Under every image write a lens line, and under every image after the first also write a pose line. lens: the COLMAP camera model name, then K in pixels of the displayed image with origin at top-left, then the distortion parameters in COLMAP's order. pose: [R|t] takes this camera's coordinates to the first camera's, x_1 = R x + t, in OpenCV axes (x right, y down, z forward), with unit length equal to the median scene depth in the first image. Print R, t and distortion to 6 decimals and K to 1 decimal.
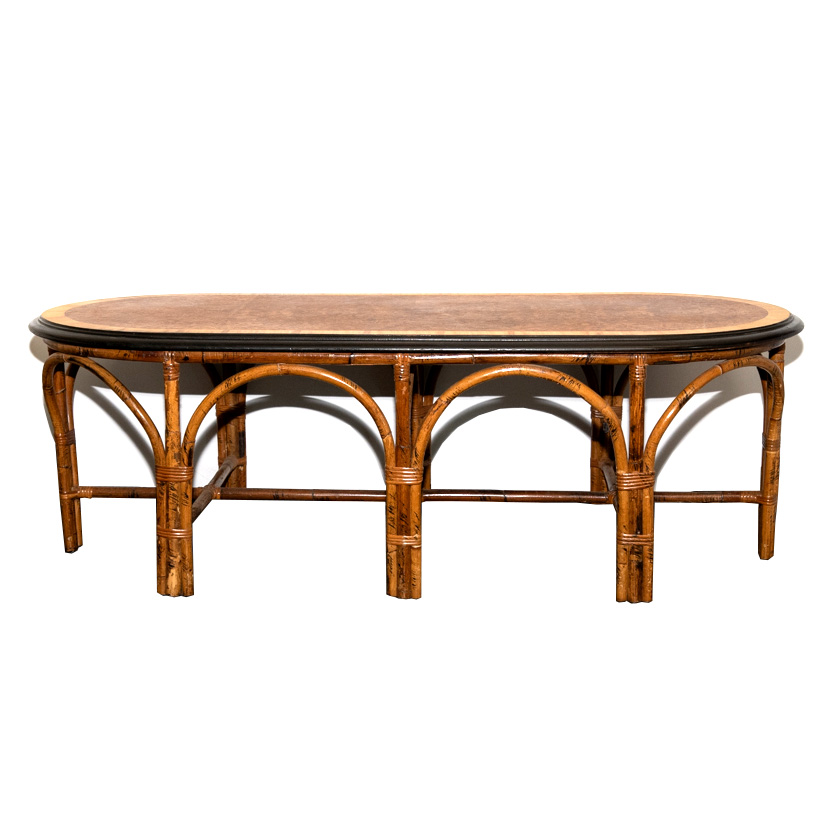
lens RADIAL K [[1424.4, 0, 389.8], [0, 1424.4, 472.3], [0, 0, 1]] dist [0.161544, 0.000000]
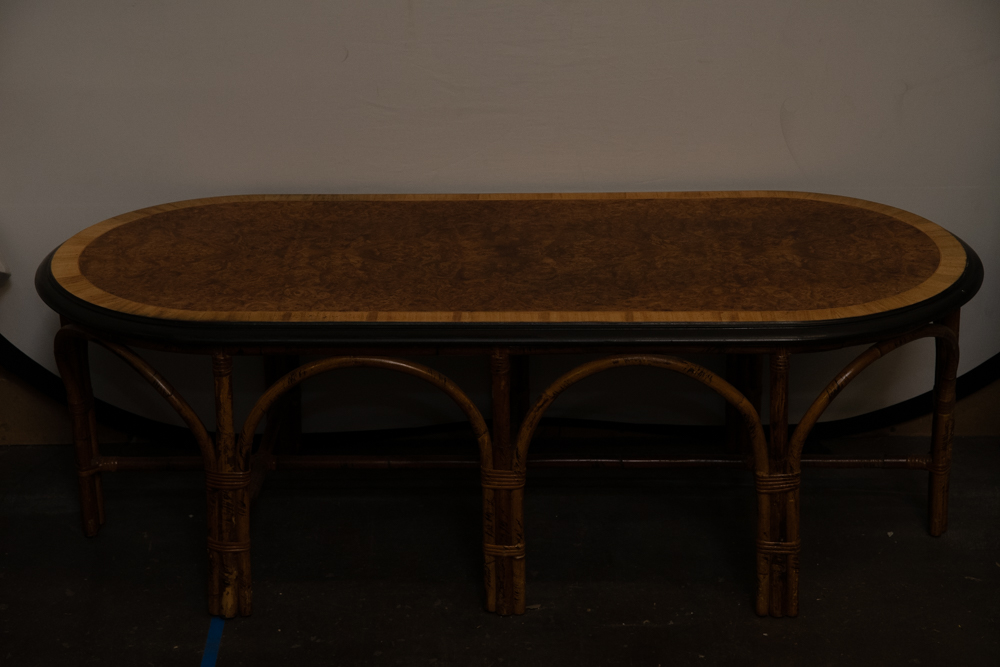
lens RADIAL K [[2066.7, 0, 498.4], [0, 2066.7, 337.1], [0, 0, 1]] dist [0.411575, 0.000000]
pose [[0.999506, -0.018632, 0.025314, -0.022126], [0.014951, 0.990248, 0.138512, -0.247496], [-0.027648, -0.138065, 0.990037, -0.198025]]
